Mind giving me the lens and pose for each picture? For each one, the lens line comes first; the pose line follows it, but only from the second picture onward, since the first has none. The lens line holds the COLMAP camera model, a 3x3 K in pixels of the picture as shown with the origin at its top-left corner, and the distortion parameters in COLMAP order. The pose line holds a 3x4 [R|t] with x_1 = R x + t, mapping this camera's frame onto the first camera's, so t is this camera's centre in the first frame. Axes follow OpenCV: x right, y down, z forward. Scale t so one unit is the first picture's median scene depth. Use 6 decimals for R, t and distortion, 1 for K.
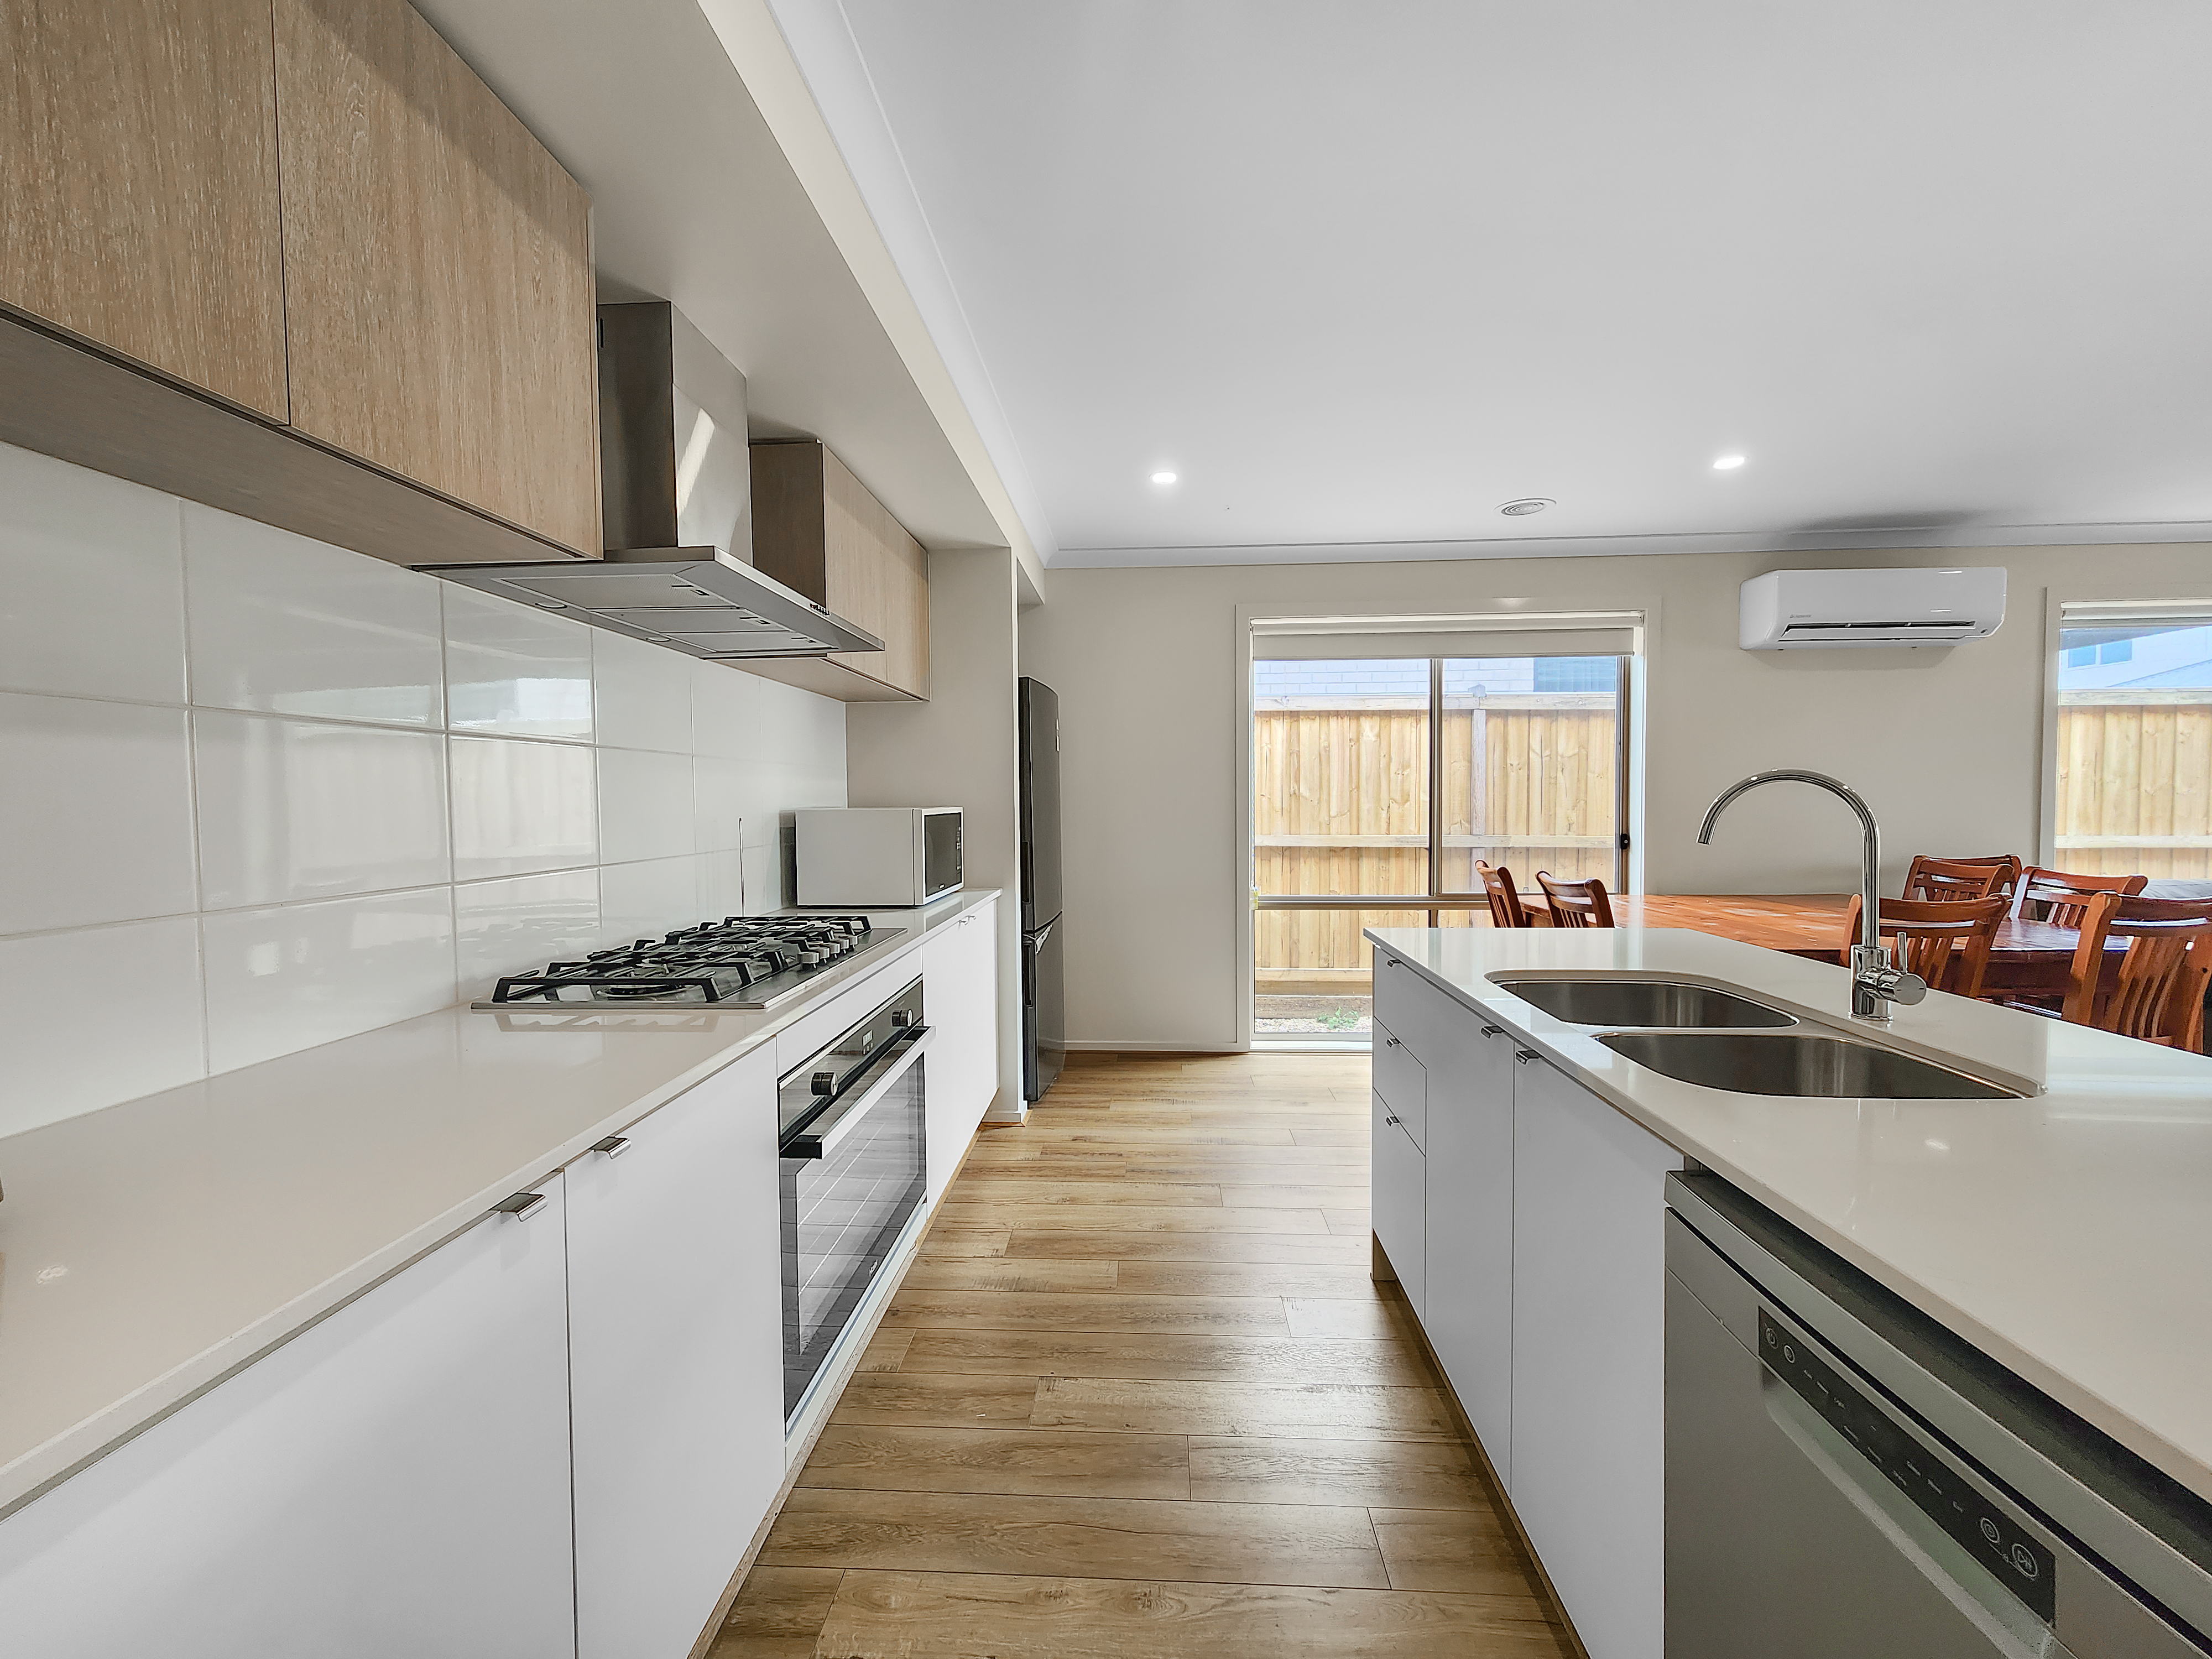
lens RADIAL K [[928.1, 0, 1121.7], [0, 928.1, 823.2], [0, 0, 1]] dist [0.012874, 0.000213]
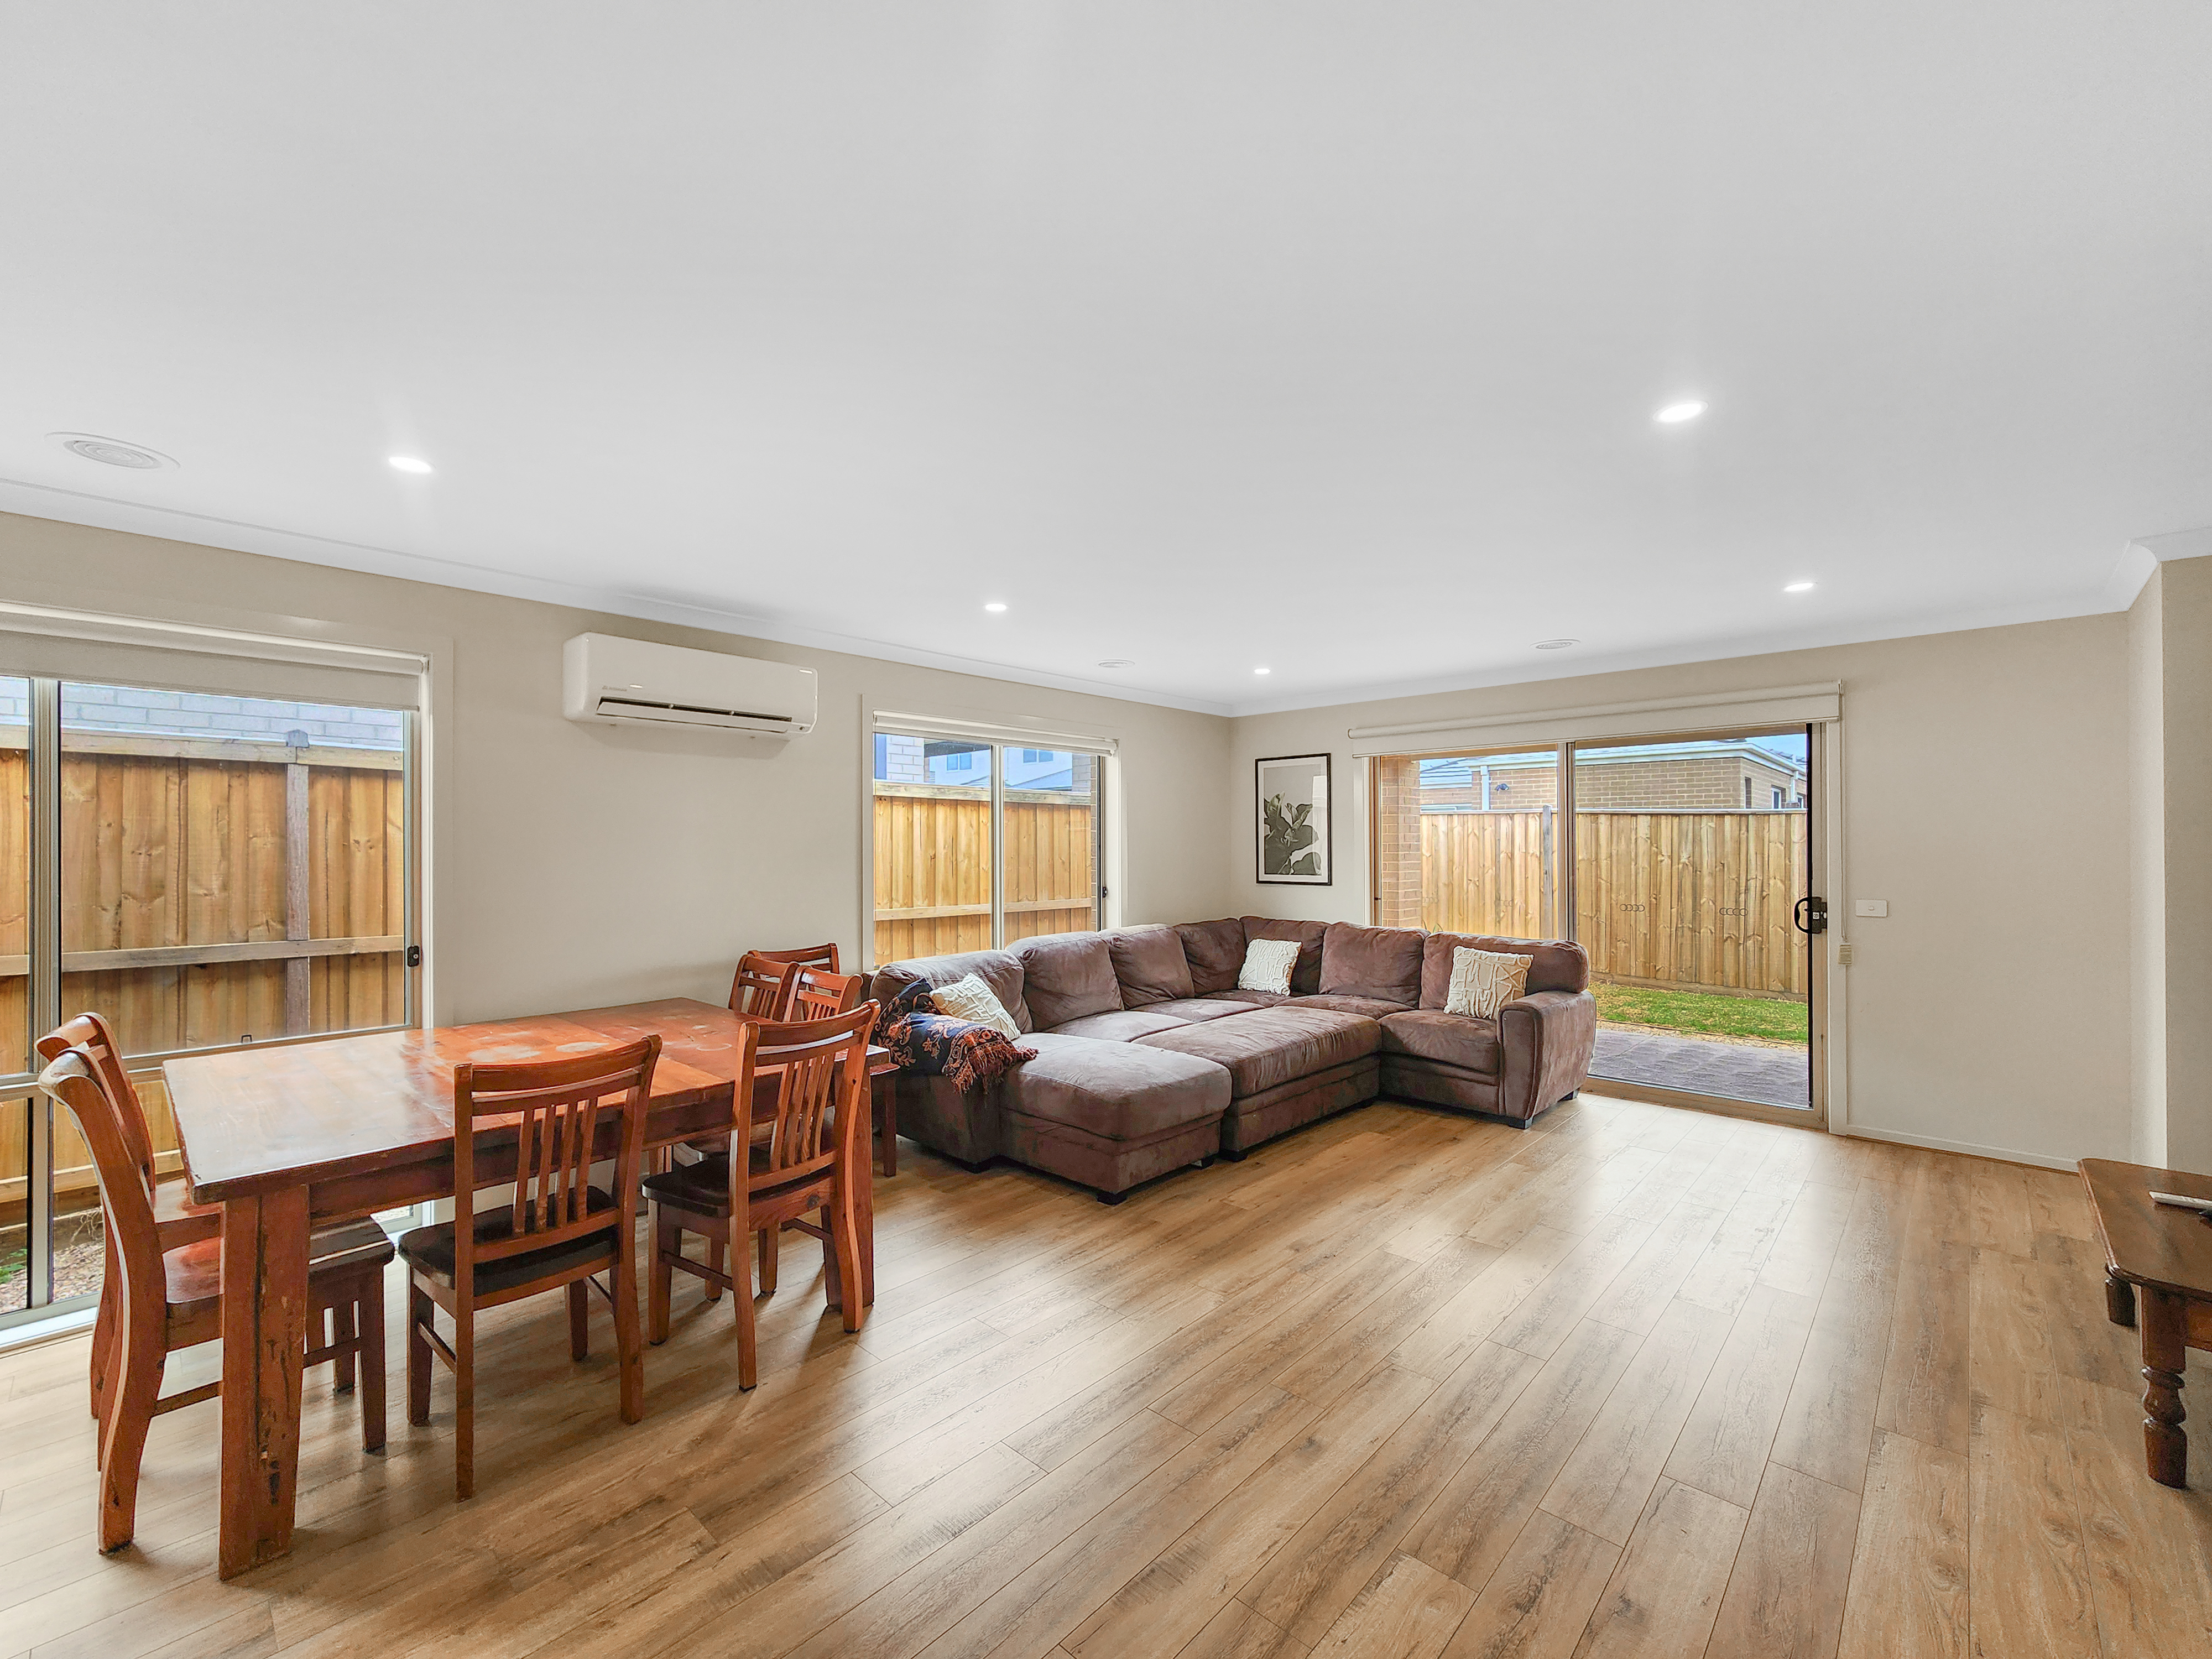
lens RADIAL K [[928.1, 0, 1117.2], [0, 928.1, 842.7], [0, 0, 1]] dist [0.012874, 0.000213]
pose [[0.645222, 0.007932, 0.763954, 0.250889], [0.022048, 0.999336, -0.028997, -0.028793], [-0.763677, 0.035553, 0.644619, 0.058092]]
